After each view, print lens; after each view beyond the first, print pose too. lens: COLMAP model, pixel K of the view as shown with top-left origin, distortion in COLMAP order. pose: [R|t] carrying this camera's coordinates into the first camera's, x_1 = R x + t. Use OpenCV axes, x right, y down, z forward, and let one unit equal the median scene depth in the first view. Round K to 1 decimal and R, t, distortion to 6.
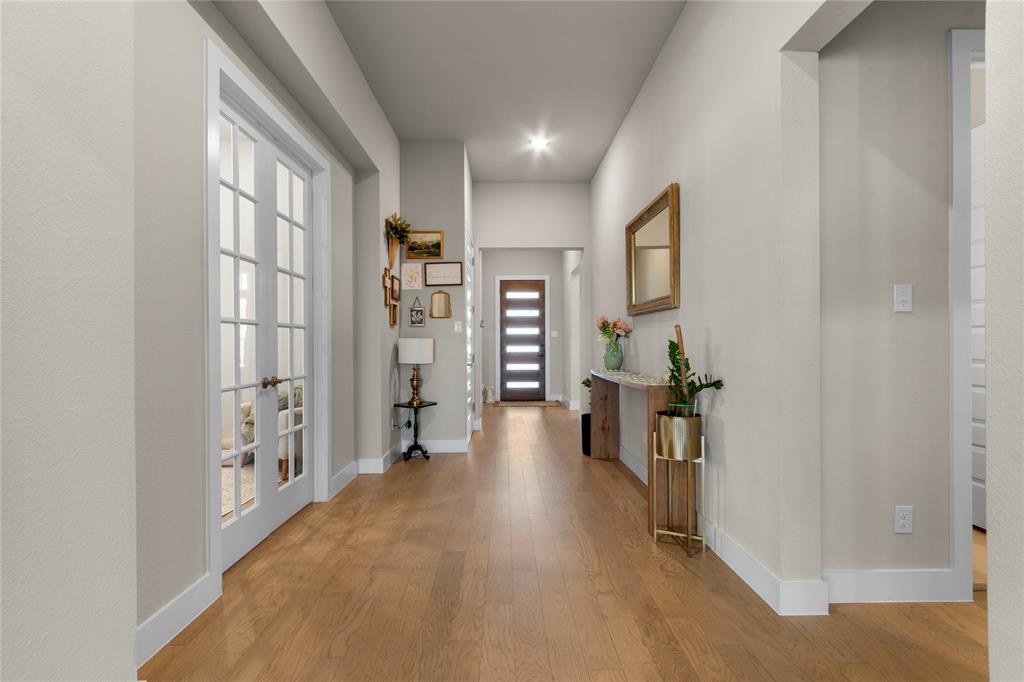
lens RADIAL K [[451.6, 0, 511.2], [0, 451.6, 342.9], [0, 0, 1]] dist [0.000391, 0.000480]
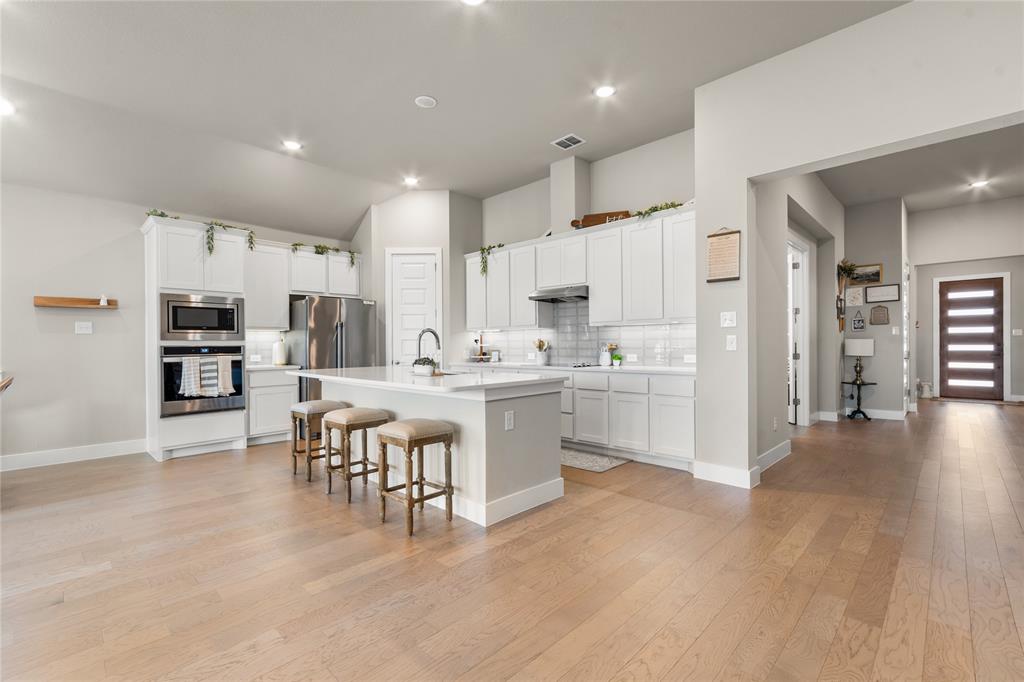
lens RADIAL K [[451.6, 0, 506.8], [0, 451.6, 347.1], [0, 0, 1]] dist [0.000391, 0.000480]
pose [[0.700608, 0.001996, -0.713544, 0.037941], [0.004328, 0.999966, 0.007047, 0.001075], [0.713533, -0.008026, 0.700575, -0.845340]]
